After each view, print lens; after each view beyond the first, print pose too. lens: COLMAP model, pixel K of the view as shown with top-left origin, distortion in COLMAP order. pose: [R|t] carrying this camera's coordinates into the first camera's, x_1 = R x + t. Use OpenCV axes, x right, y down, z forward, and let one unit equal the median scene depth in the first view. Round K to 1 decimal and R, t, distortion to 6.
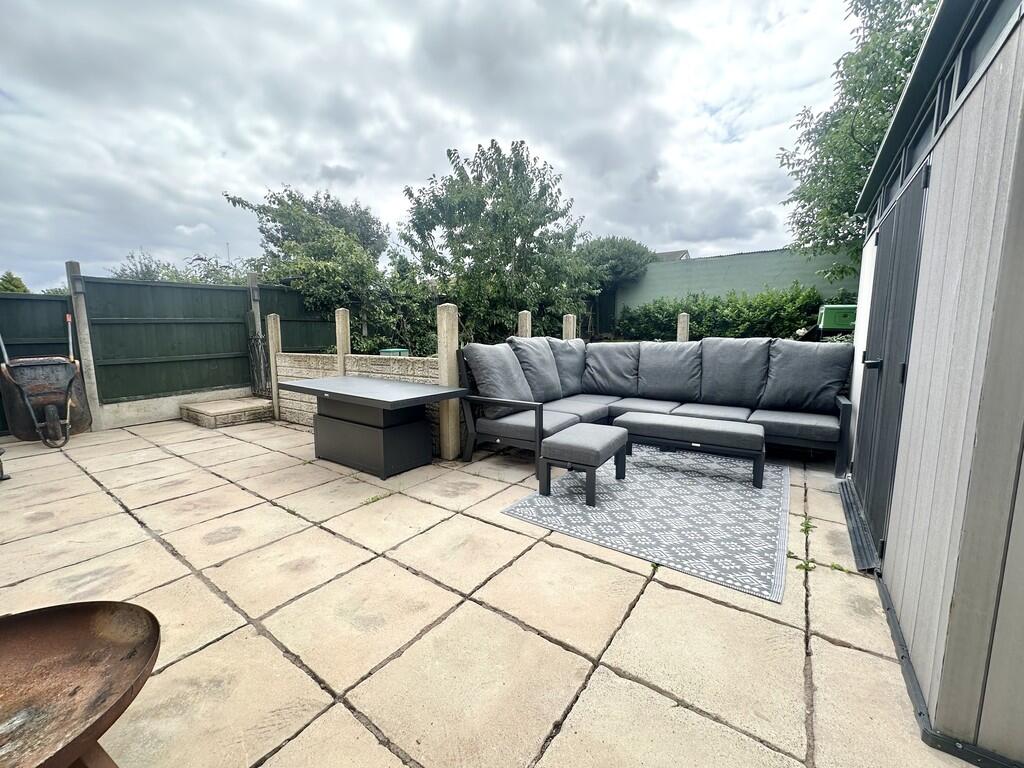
lens RADIAL K [[410.2, 0, 512.3], [0, 410.2, 384.1], [0, 0, 1]] dist [-0.002301, 0.000194]
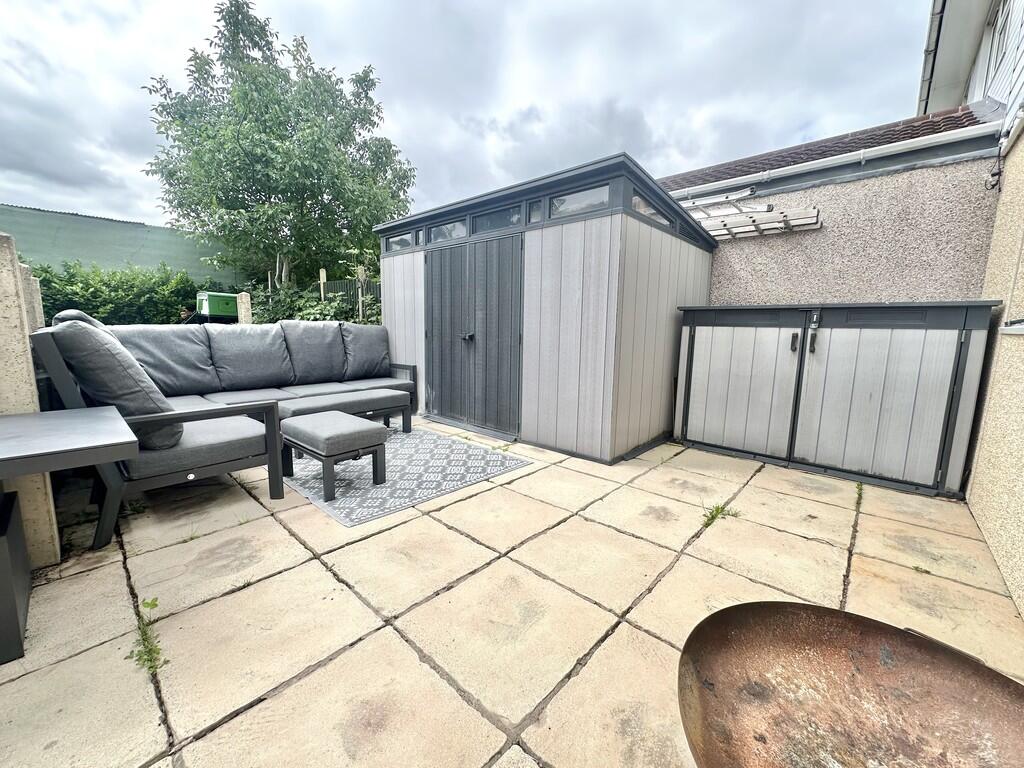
lens RADIAL K [[410.2, 0, 513.0], [0, 410.2, 384.5], [0, 0, 1]] dist [-0.002301, 0.000194]
pose [[0.115784, -0.135073, 0.984047, -0.743804], [0.106823, 0.986658, 0.122863, -0.034338], [-0.987513, 0.090894, 0.128668, 0.535660]]
